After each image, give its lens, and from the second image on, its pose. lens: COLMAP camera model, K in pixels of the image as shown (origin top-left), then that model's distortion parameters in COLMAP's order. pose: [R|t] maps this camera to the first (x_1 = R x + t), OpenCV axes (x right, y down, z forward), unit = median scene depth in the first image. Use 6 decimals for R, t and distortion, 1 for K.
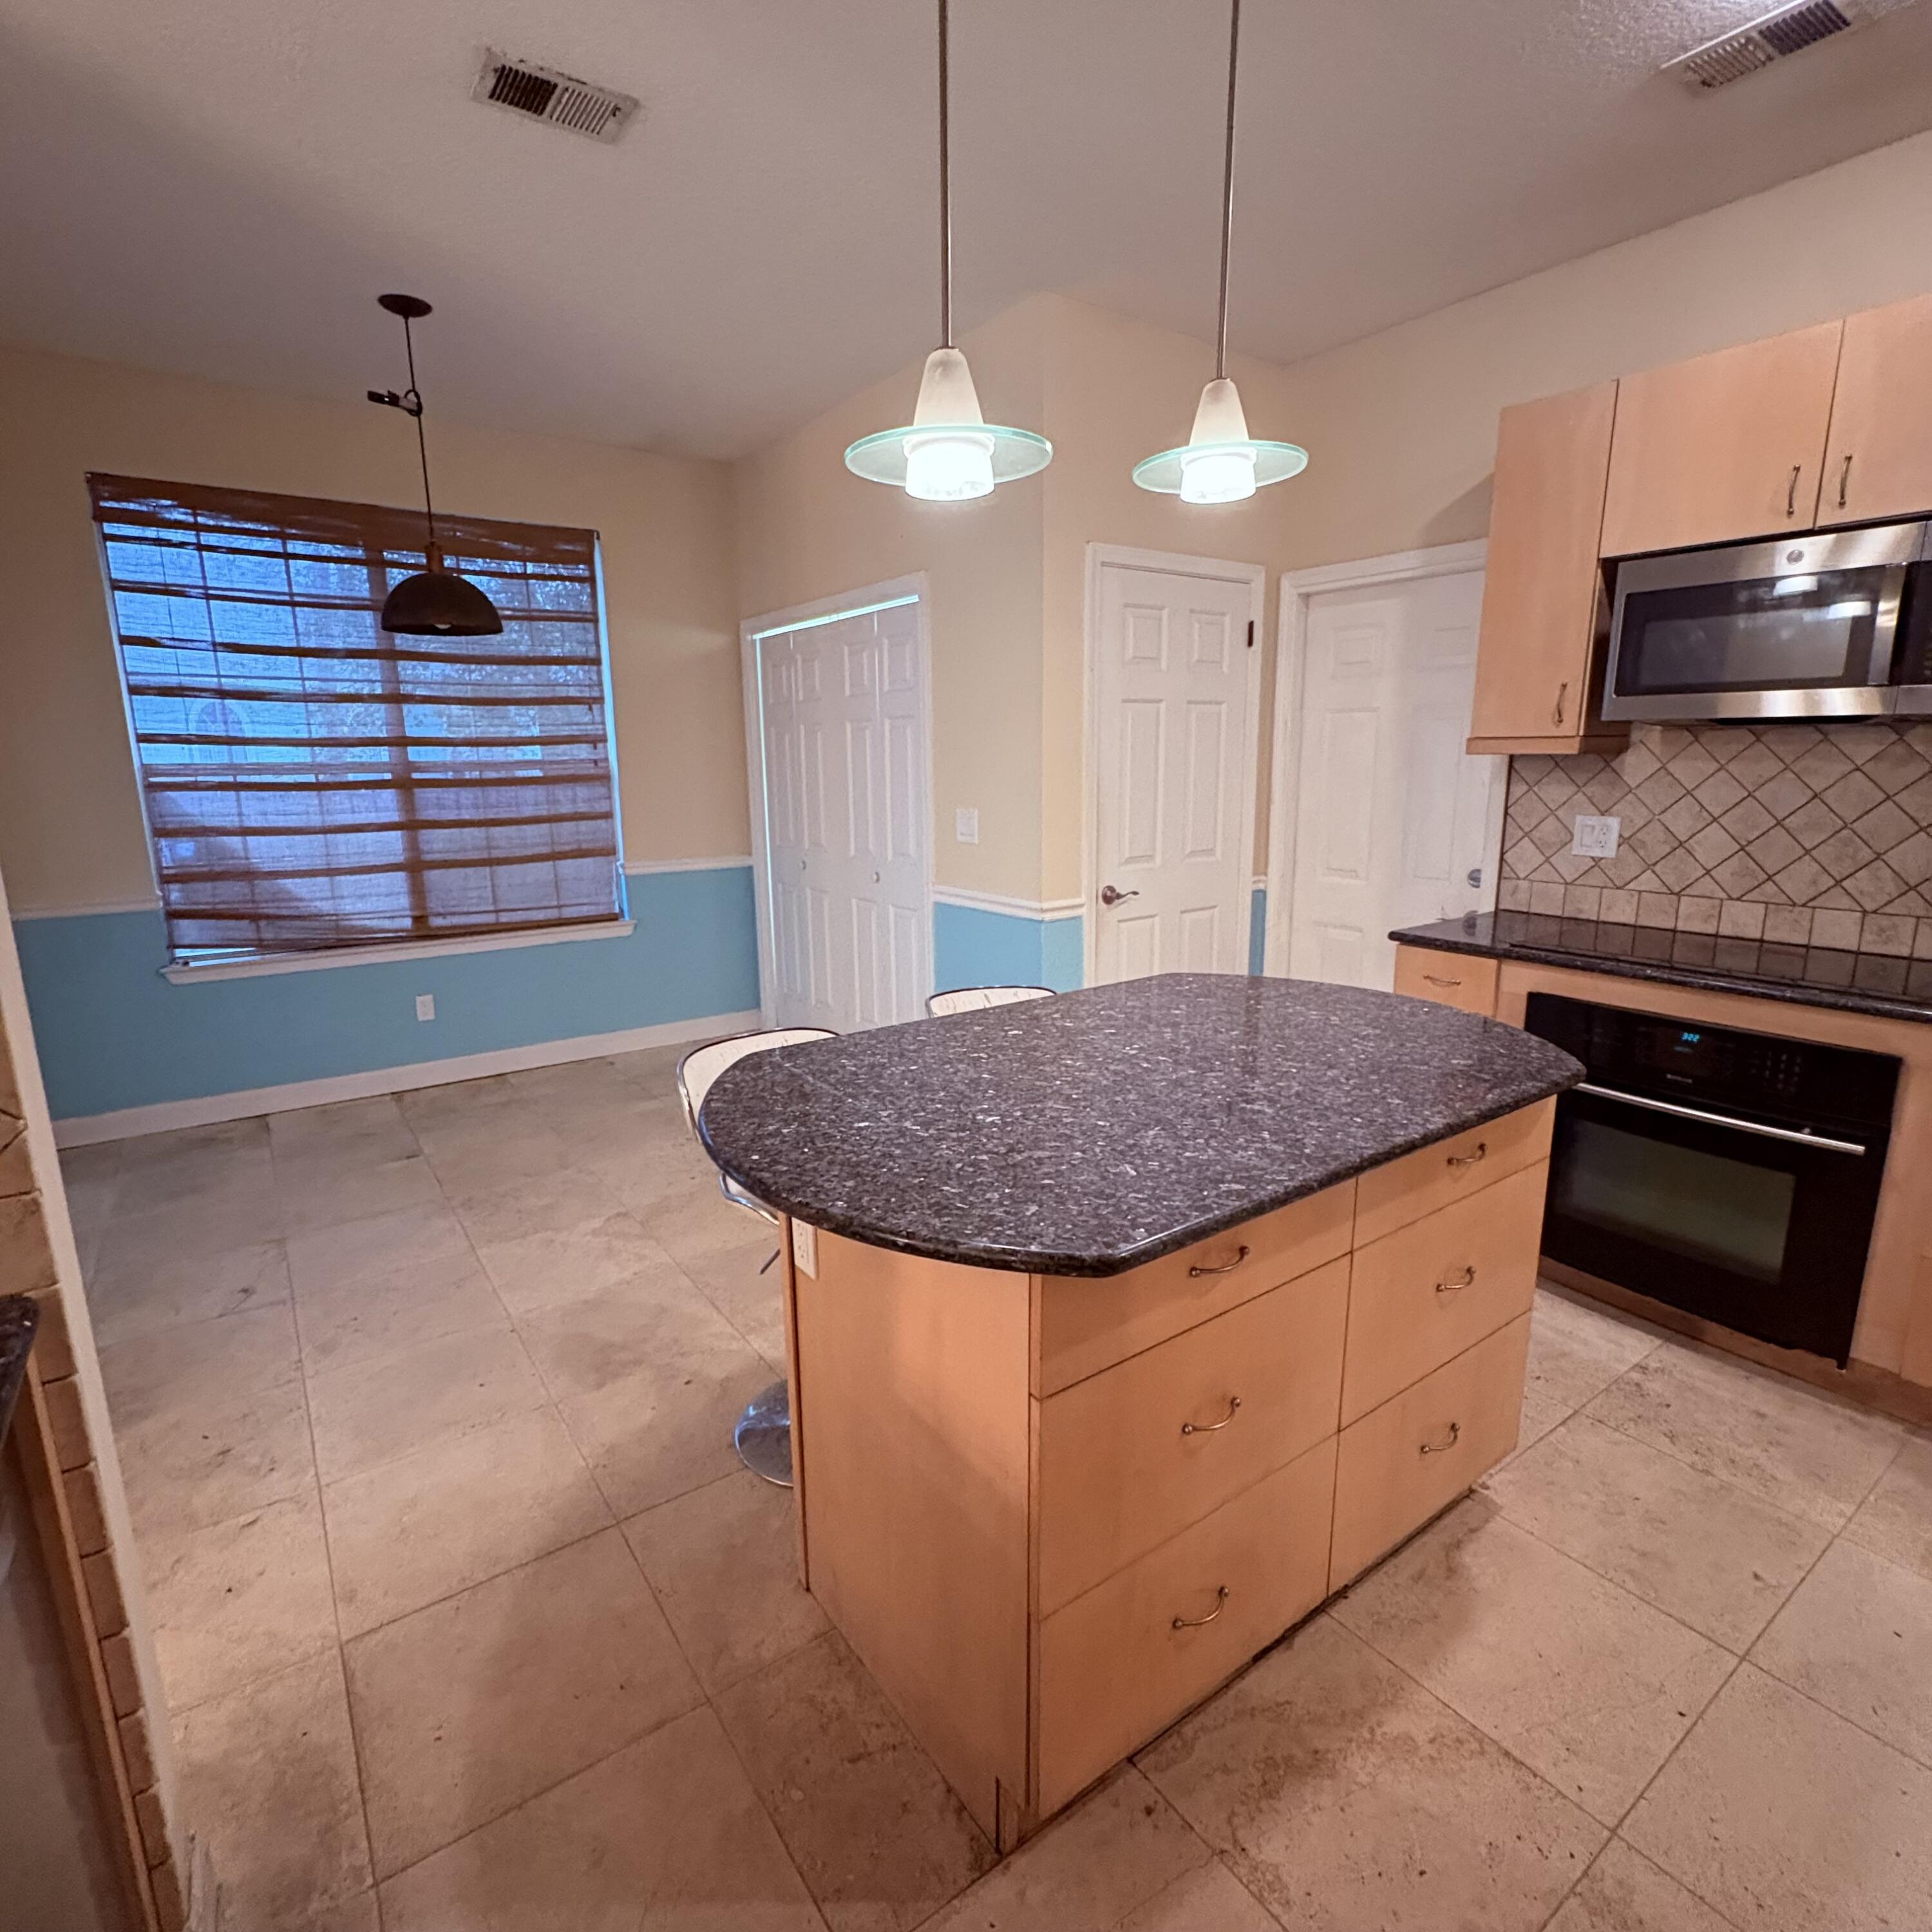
lens RADIAL K [[1021.8, 0, 961.2], [0, 1021.8, 964.5], [0, 0, 1]] dist [0.000368, -0.000927]
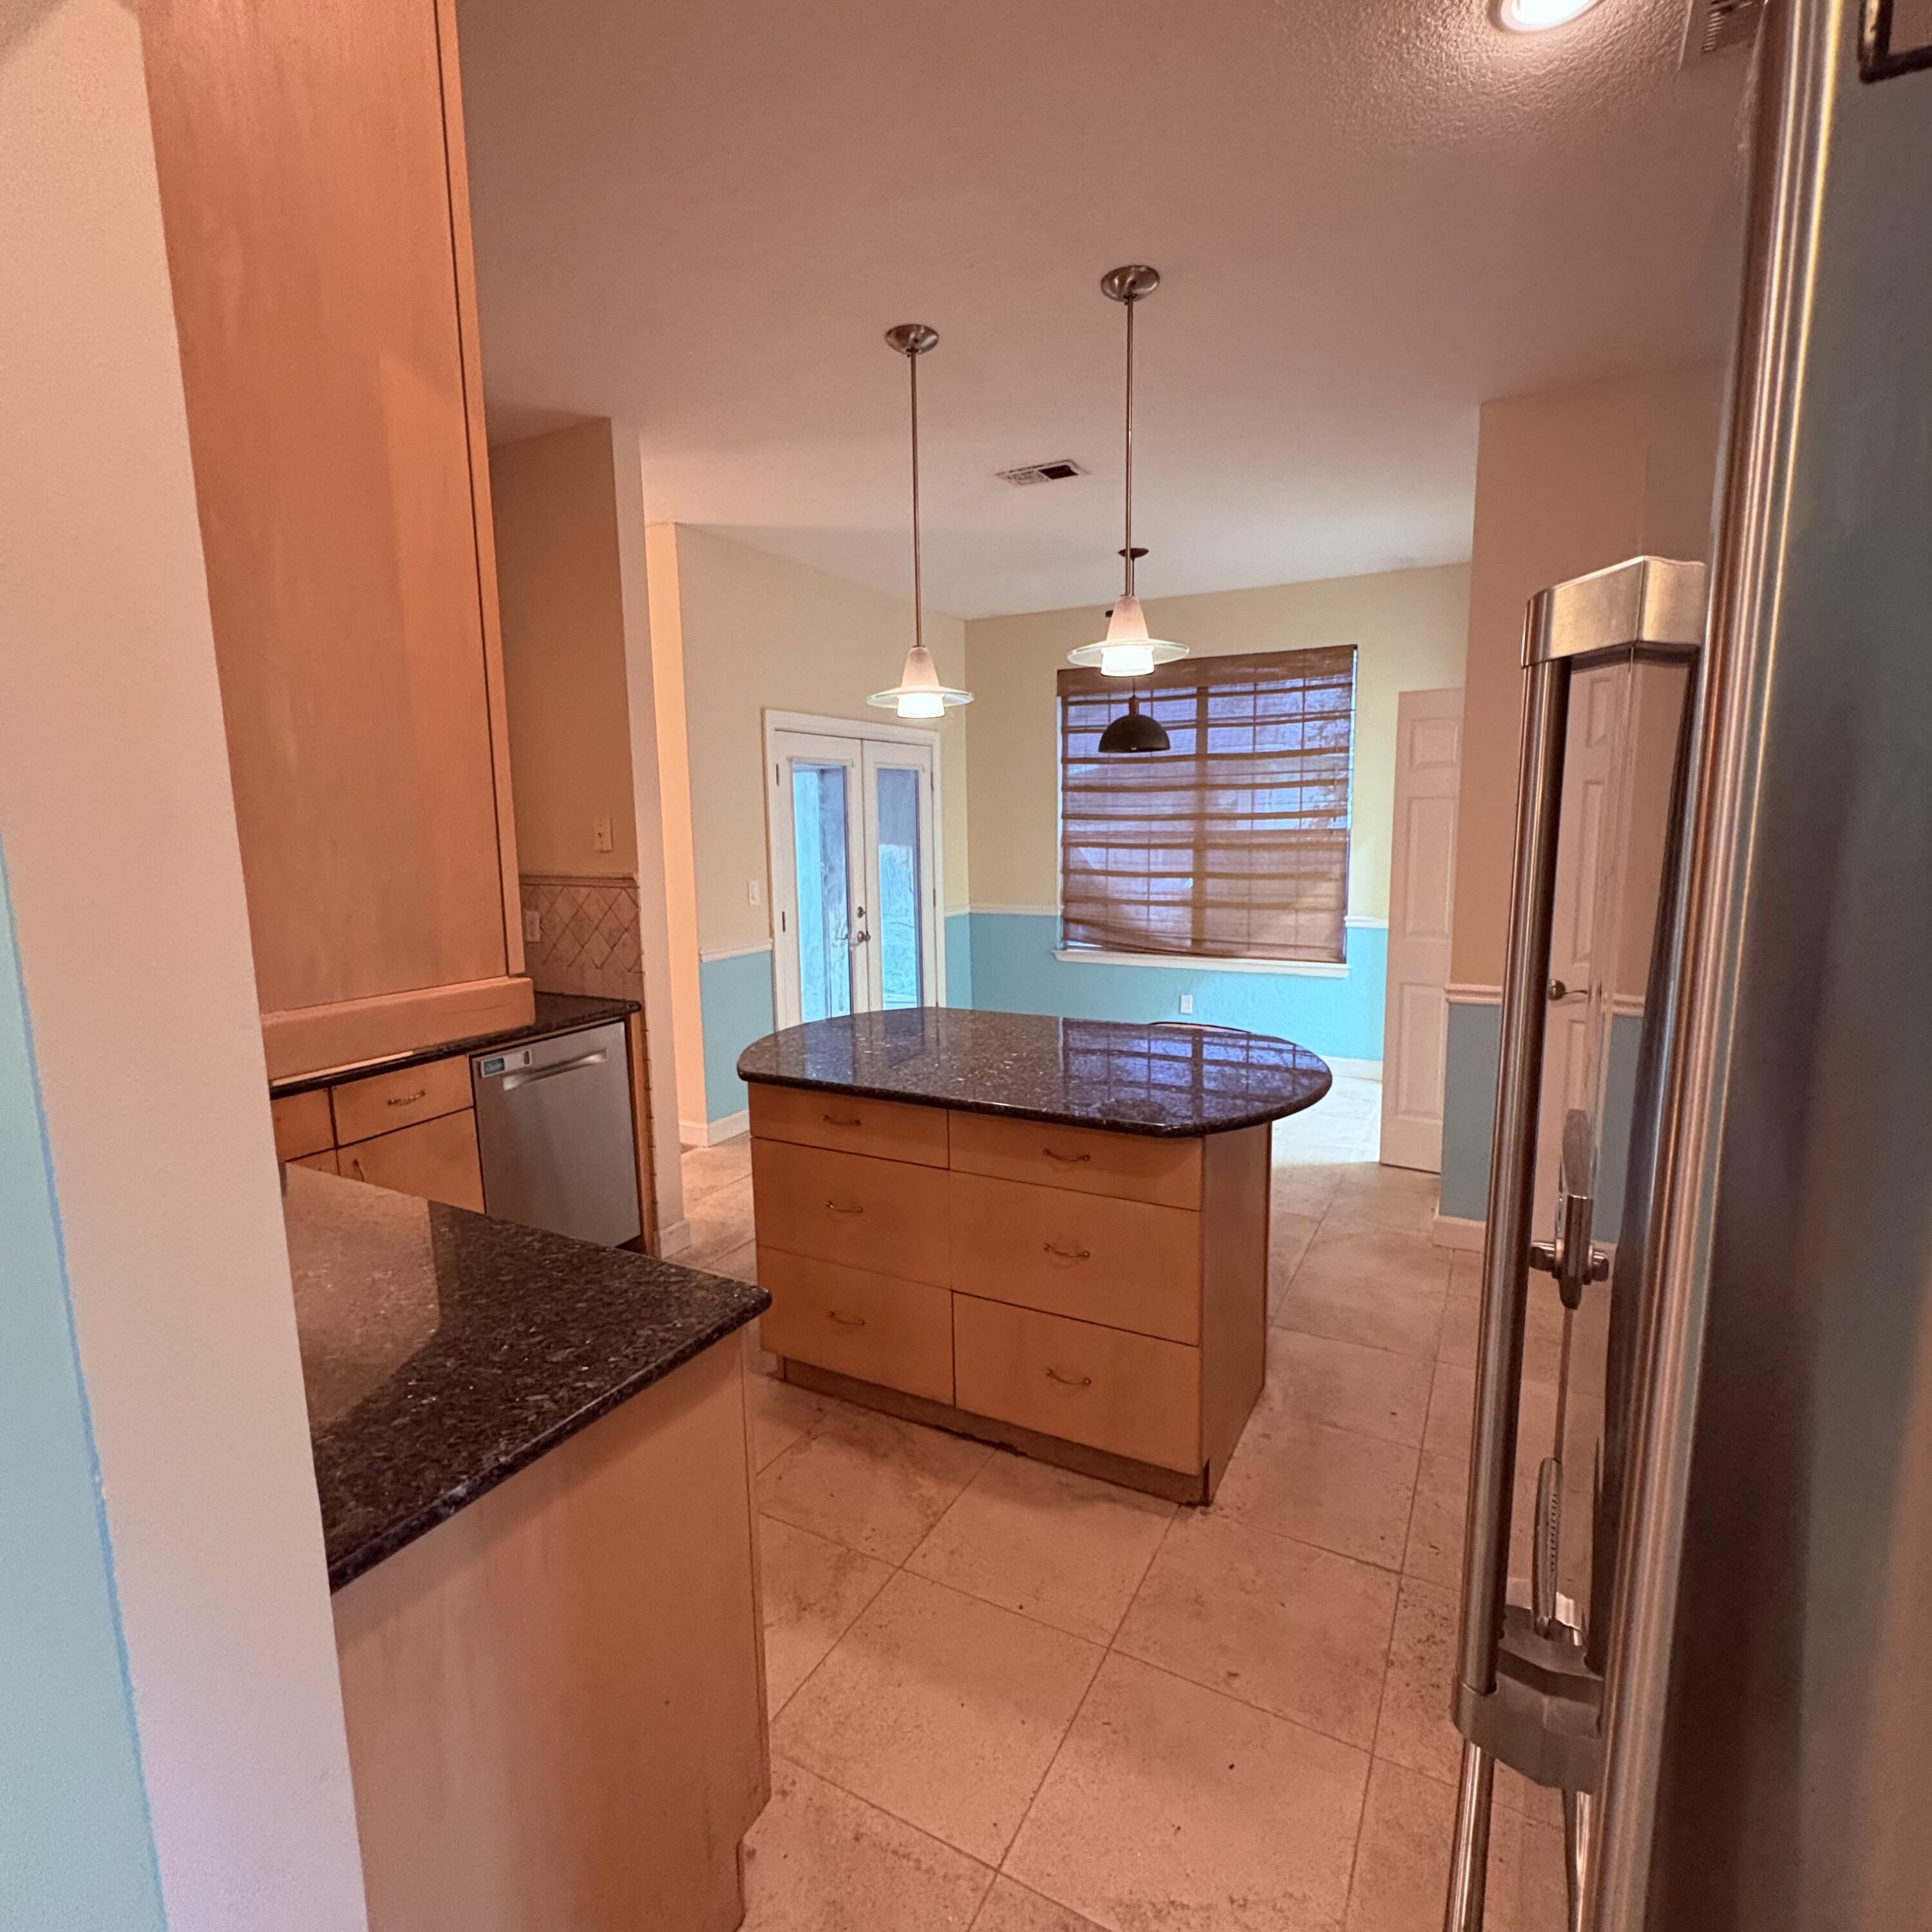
lens RADIAL K [[1021.8, 0, 966.8], [0, 1021.8, 970.2], [0, 0, 1]] dist [0.000368, -0.000927]
pose [[0.441312, 0.137774, -0.886714, 0.977191], [-0.172607, 0.982724, 0.066786, -0.075777], [0.880597, 0.123580, 0.457469, 0.141663]]
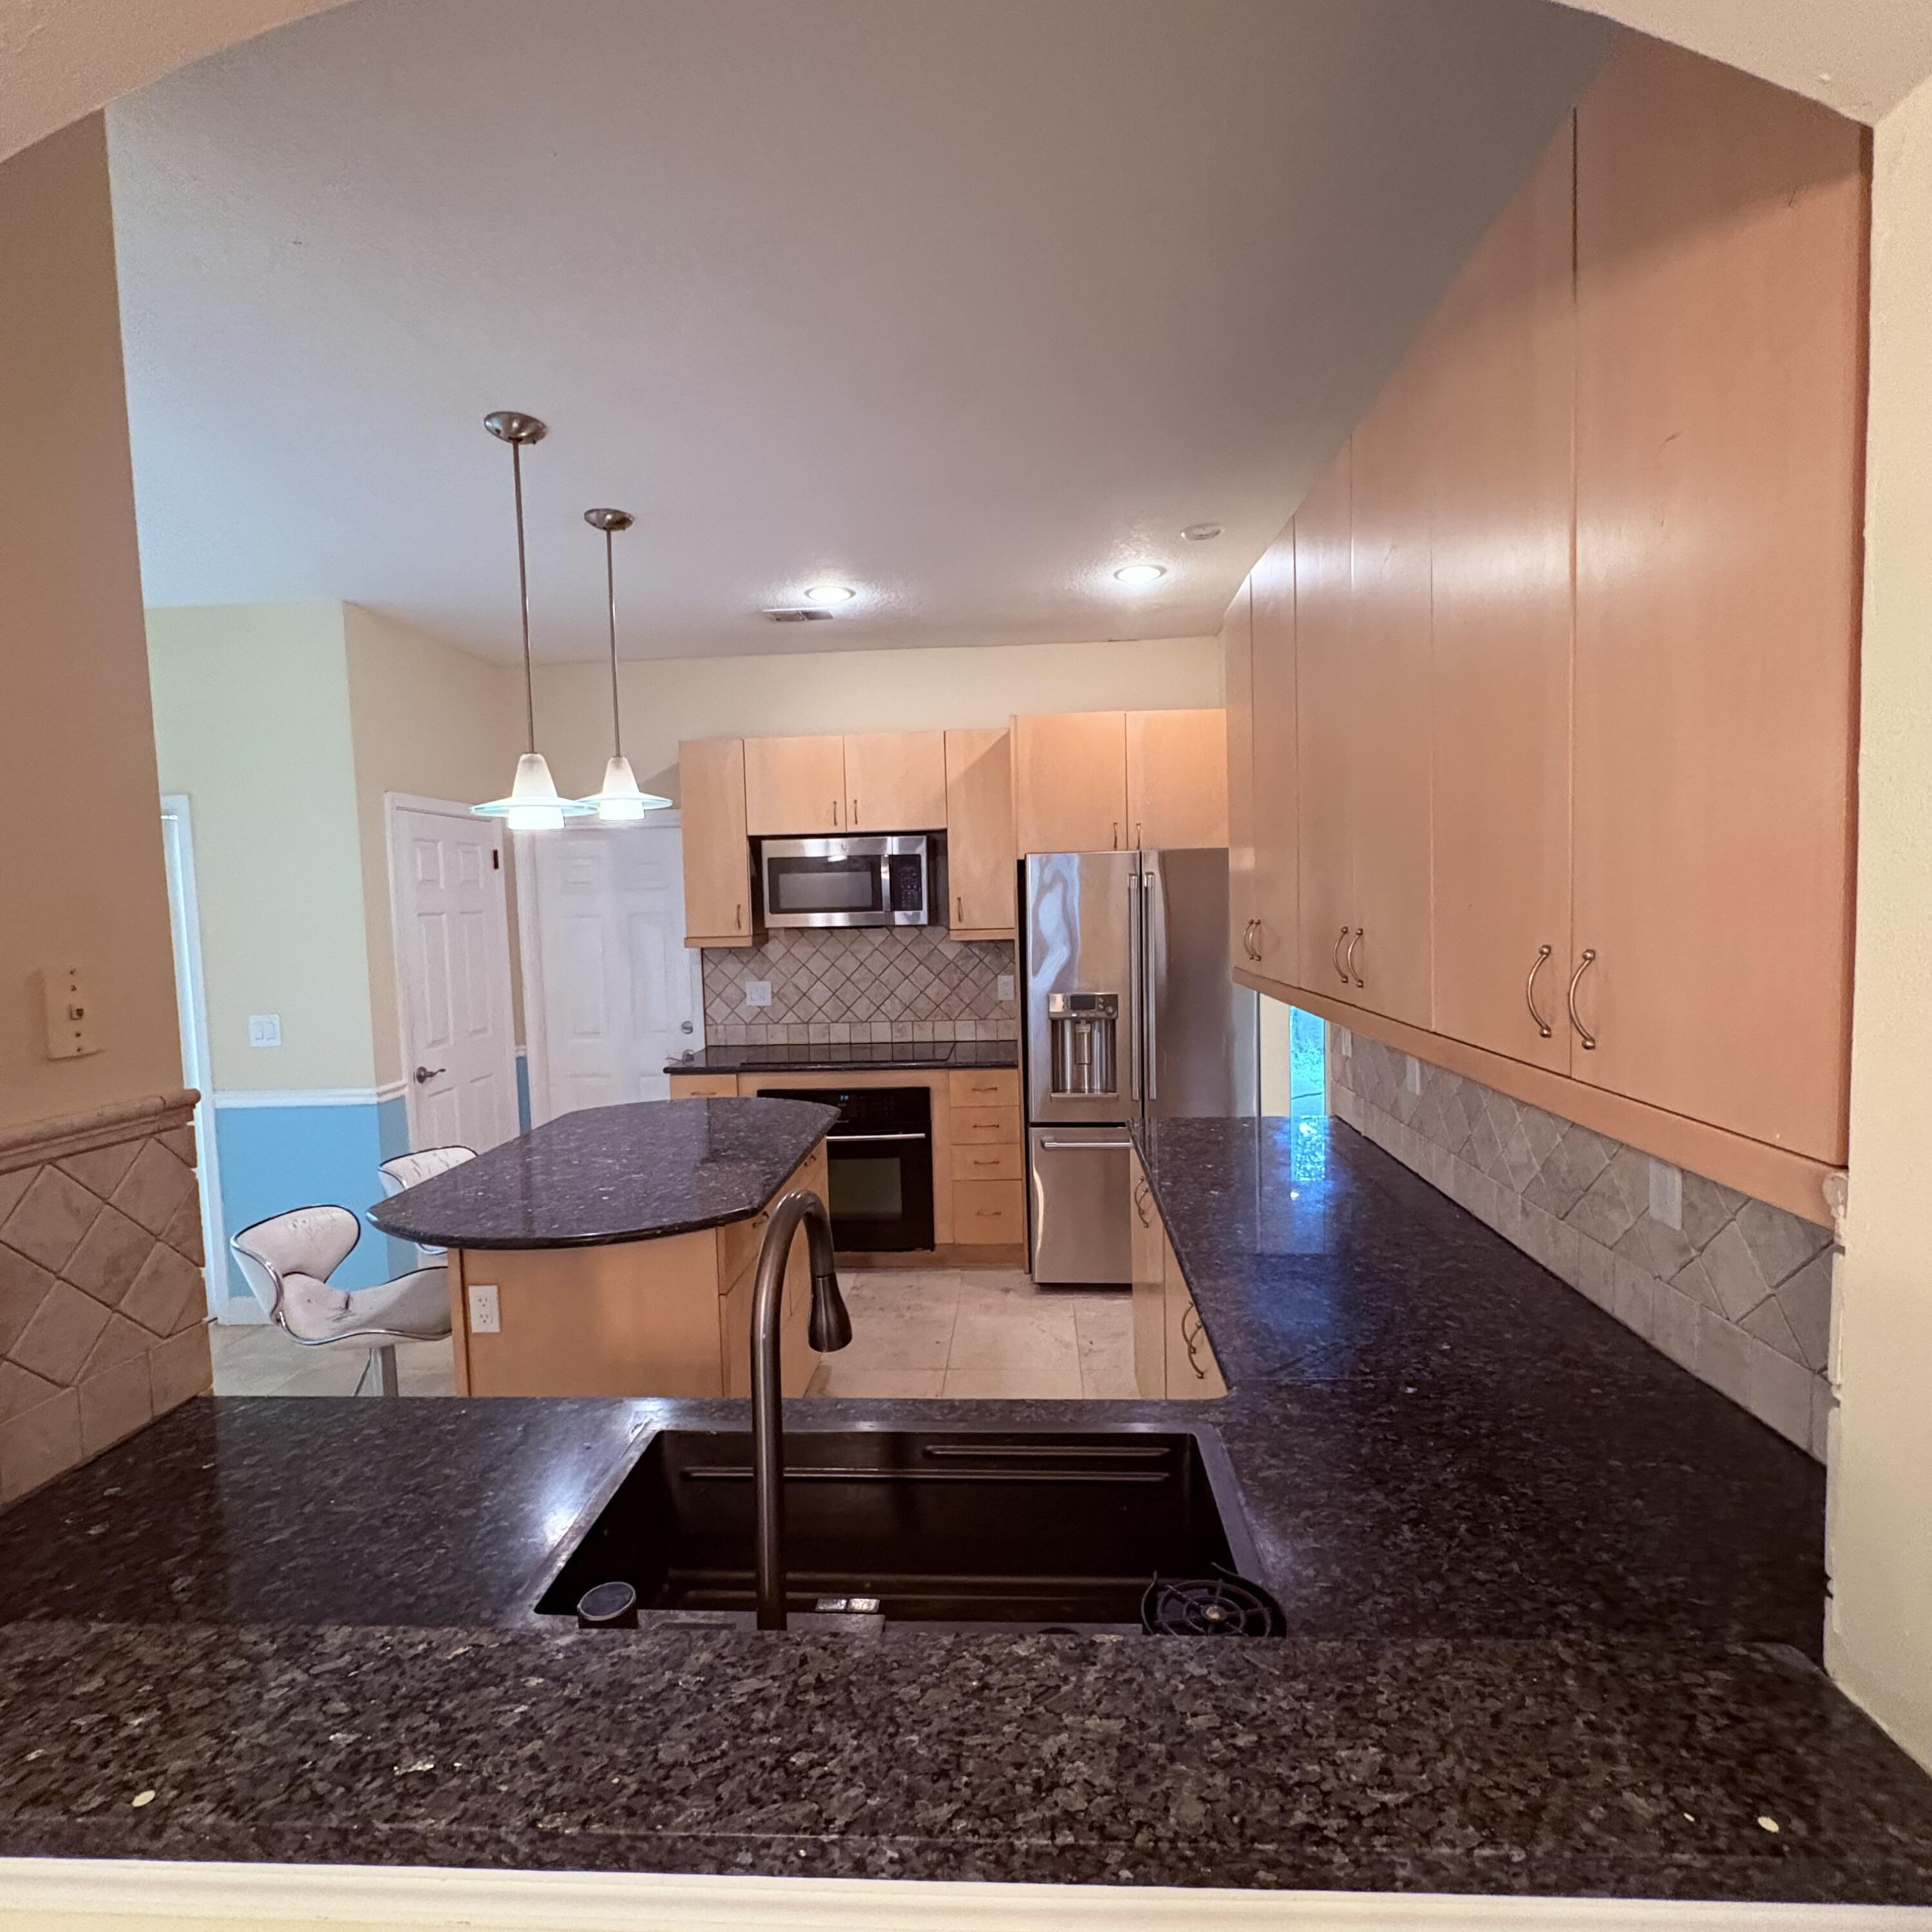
lens RADIAL K [[1021.8, 0, 964.0], [0, 1021.8, 964.7], [0, 0, 1]] dist [0.000368, -0.000927]
pose [[0.629036, -0.057568, 0.775242, -0.428508], [0.181316, 0.980614, -0.074302, 0.009672], [-0.755935, 0.187303, 0.627279, -0.274788]]
